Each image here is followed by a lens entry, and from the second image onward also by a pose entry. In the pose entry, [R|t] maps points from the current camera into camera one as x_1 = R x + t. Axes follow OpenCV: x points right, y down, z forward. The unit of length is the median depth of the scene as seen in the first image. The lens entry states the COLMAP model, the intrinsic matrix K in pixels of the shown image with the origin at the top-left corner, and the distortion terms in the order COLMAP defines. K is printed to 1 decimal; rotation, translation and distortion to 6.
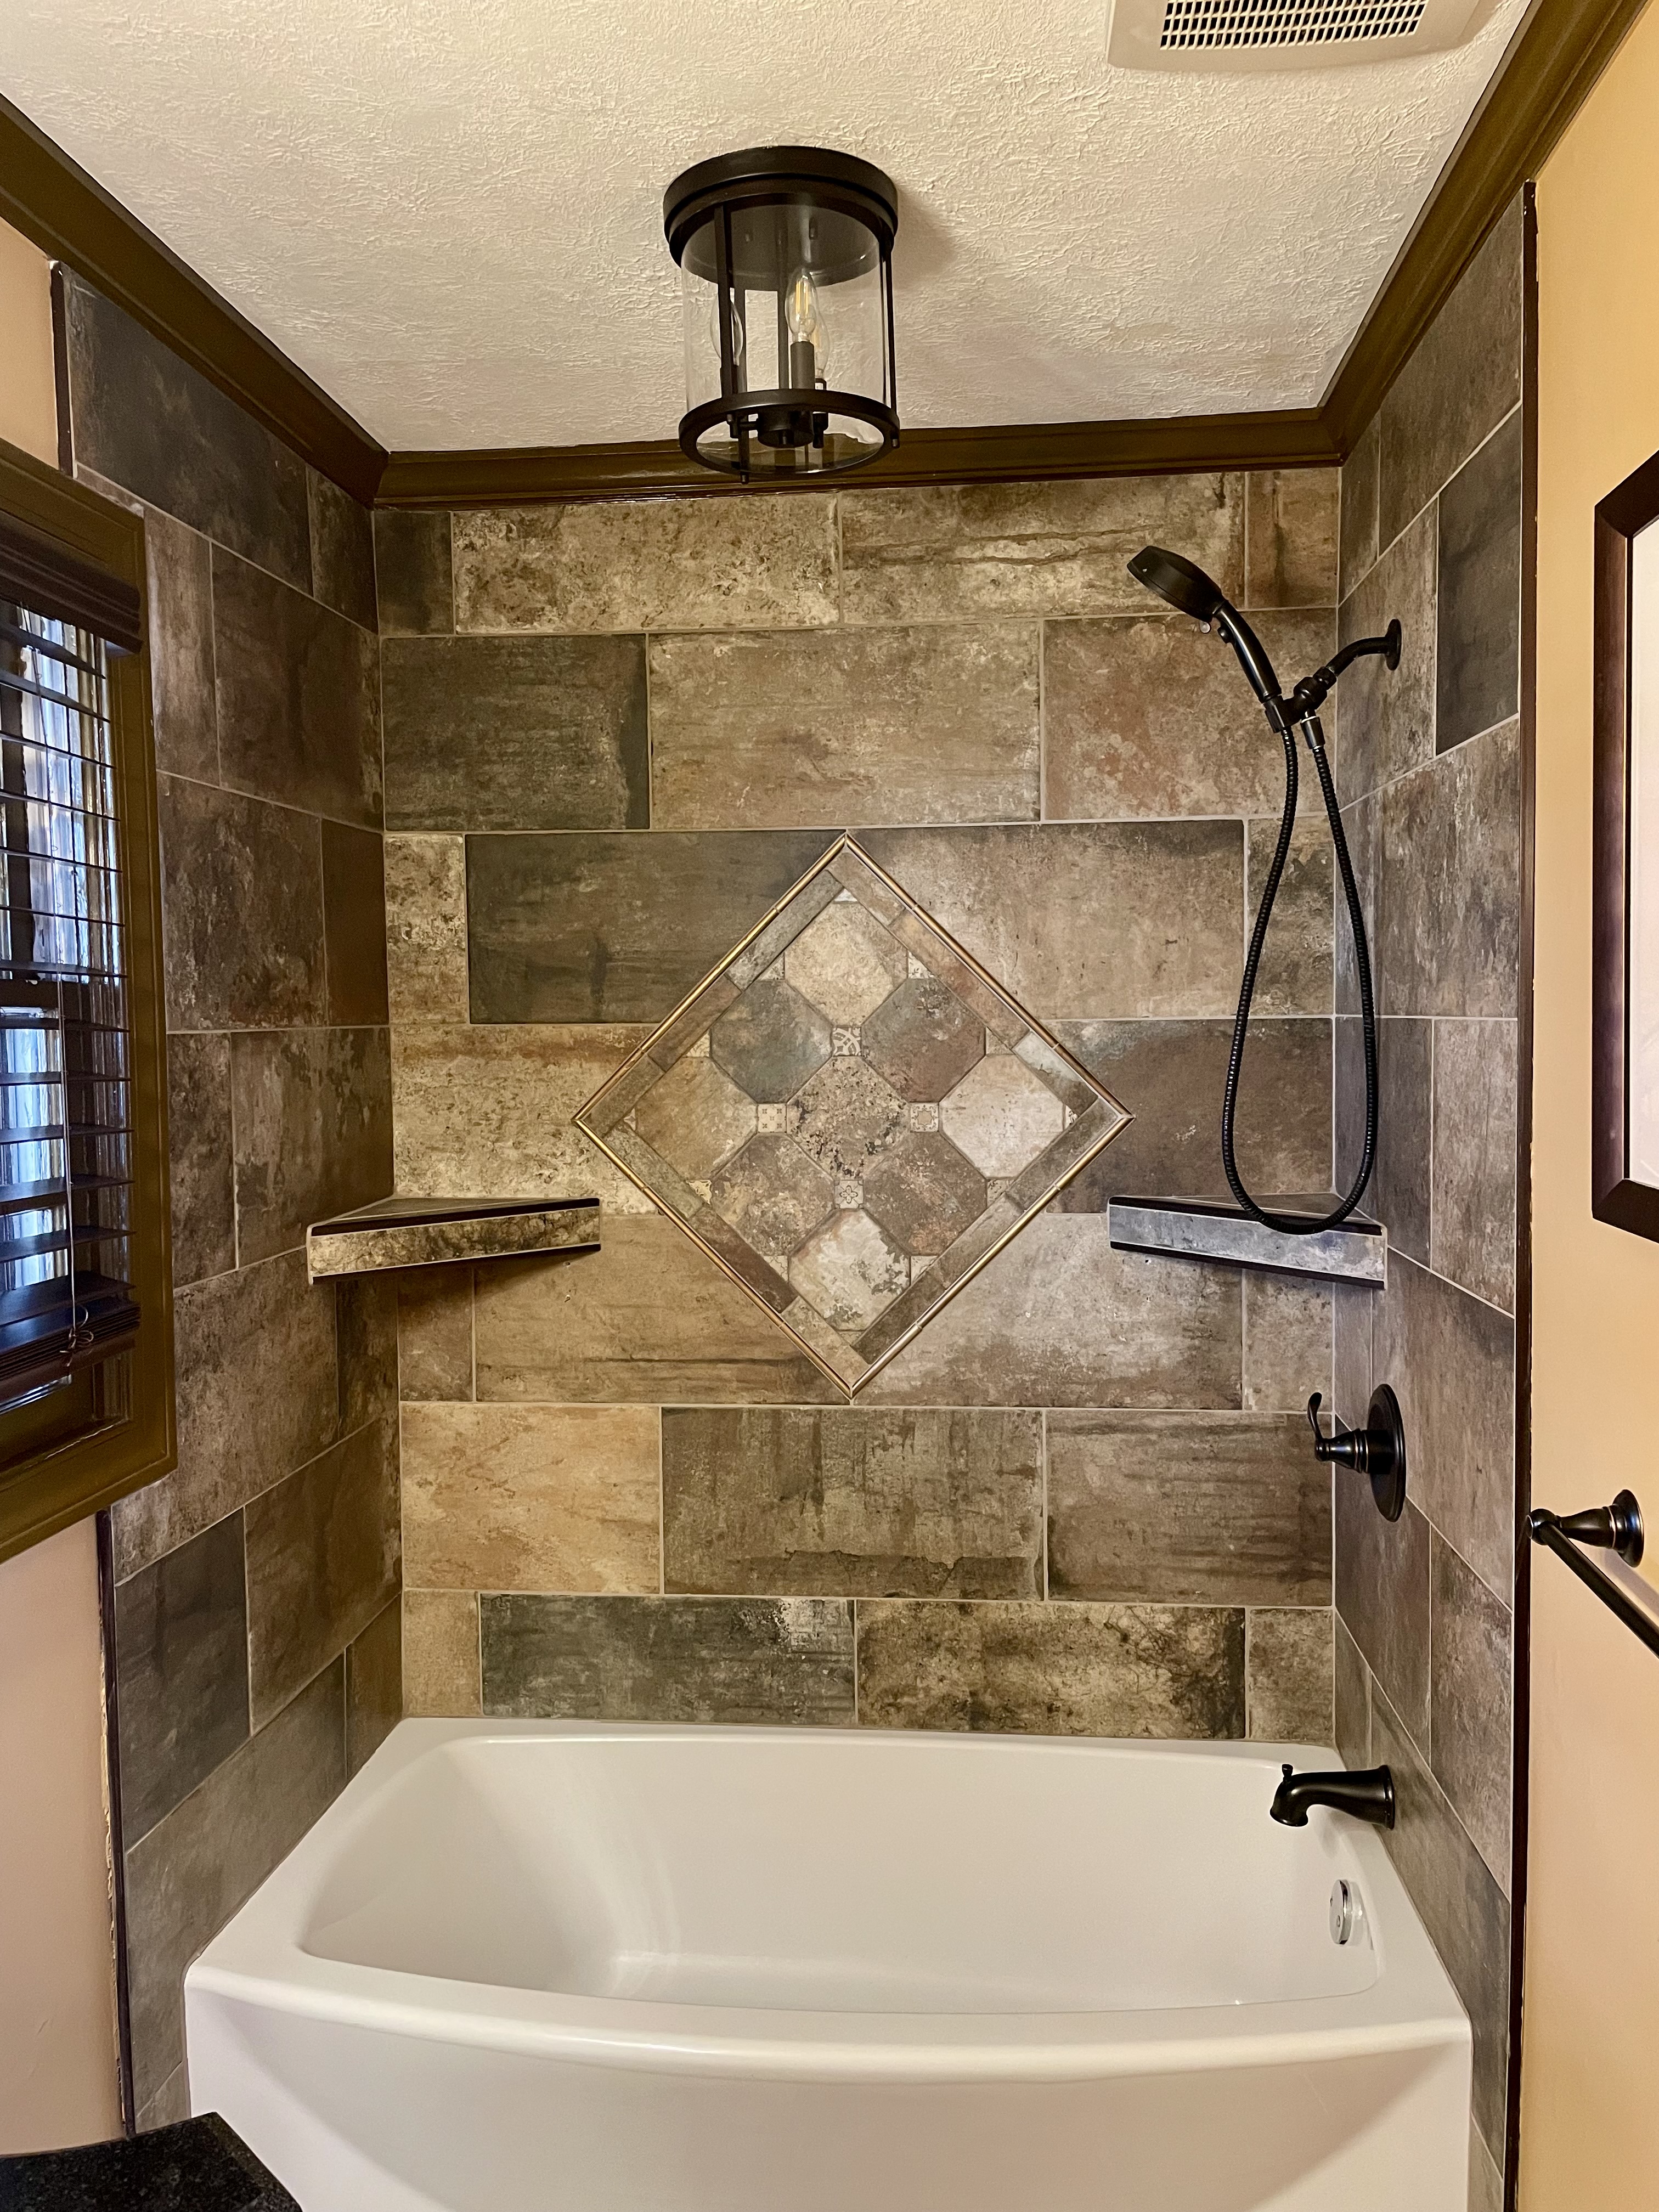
lens RADIAL K [[1671.7, 0, 835.3], [0, 1671.7, 1095.5], [0, 0, 1]] dist [0.091933, -0.128668]
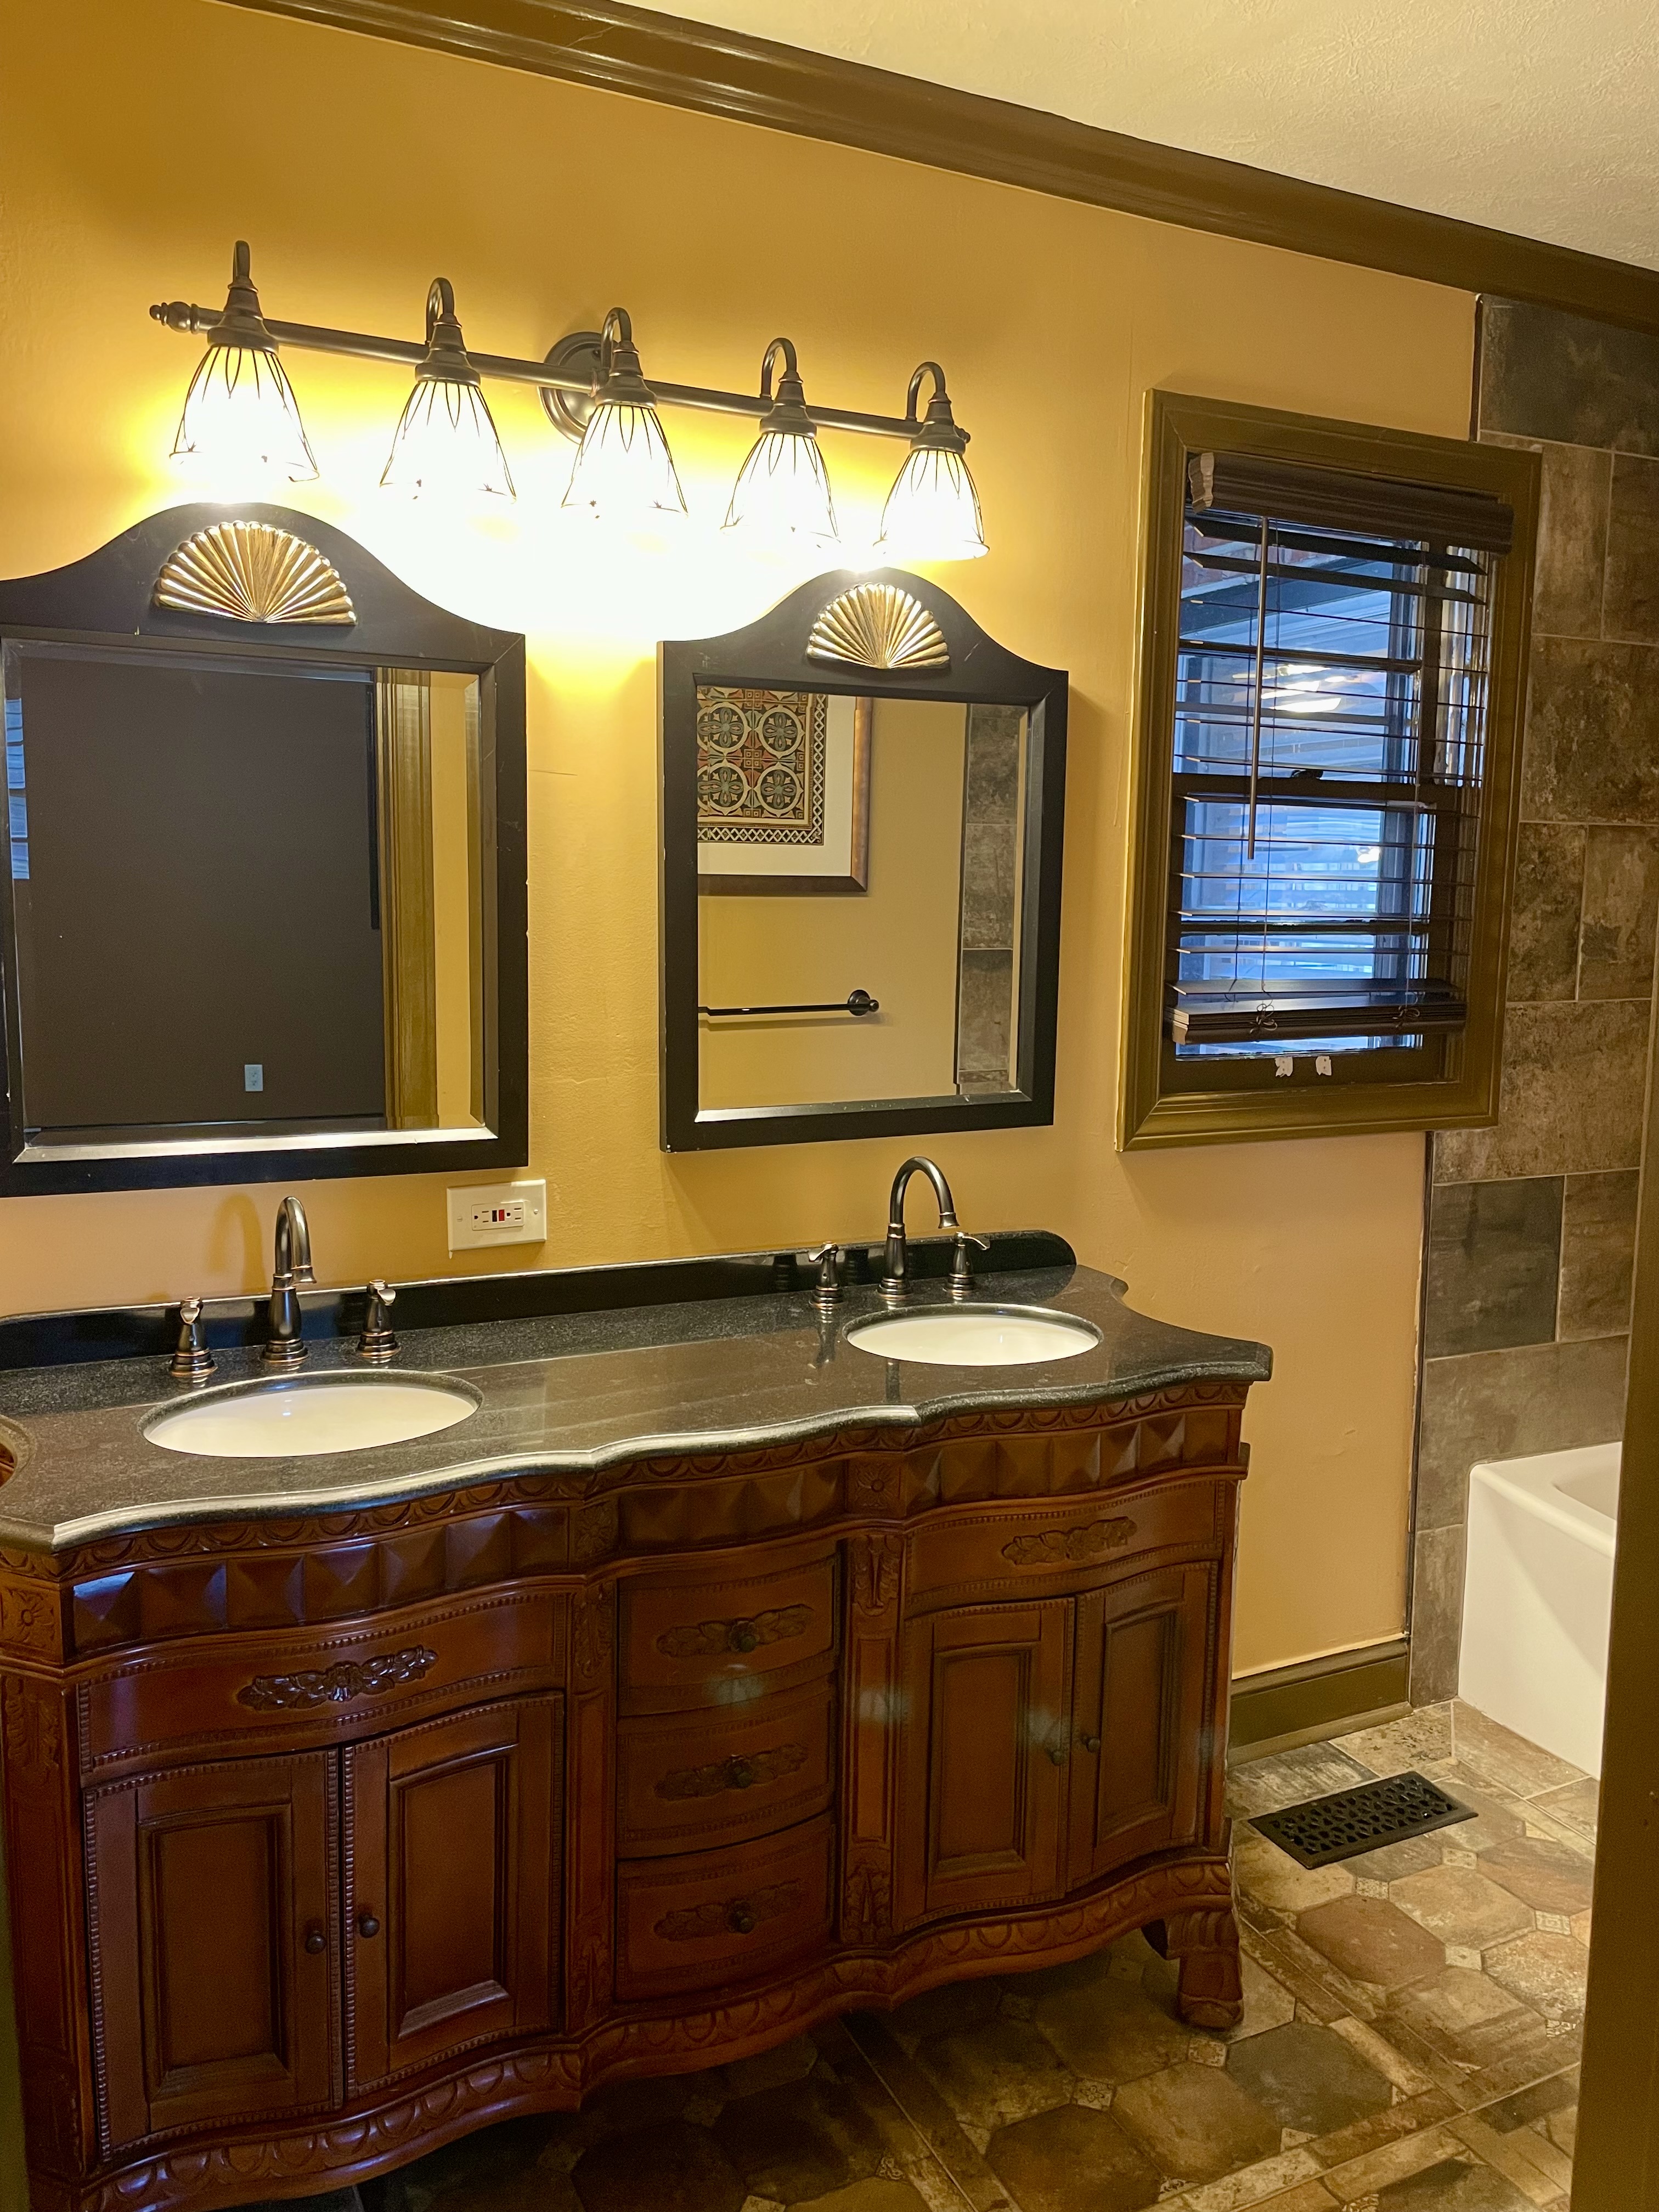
lens RADIAL K [[1671.7, 0, 835.3], [0, 1671.7, 1095.5], [0, 0, 1]] dist [0.091933, -0.128668]
pose [[0.525022, 0.129763, -0.841138, 0.518808], [-0.063856, 0.991529, 0.113106, 0.065827], [0.848689, -0.005671, 0.528861, -0.241684]]
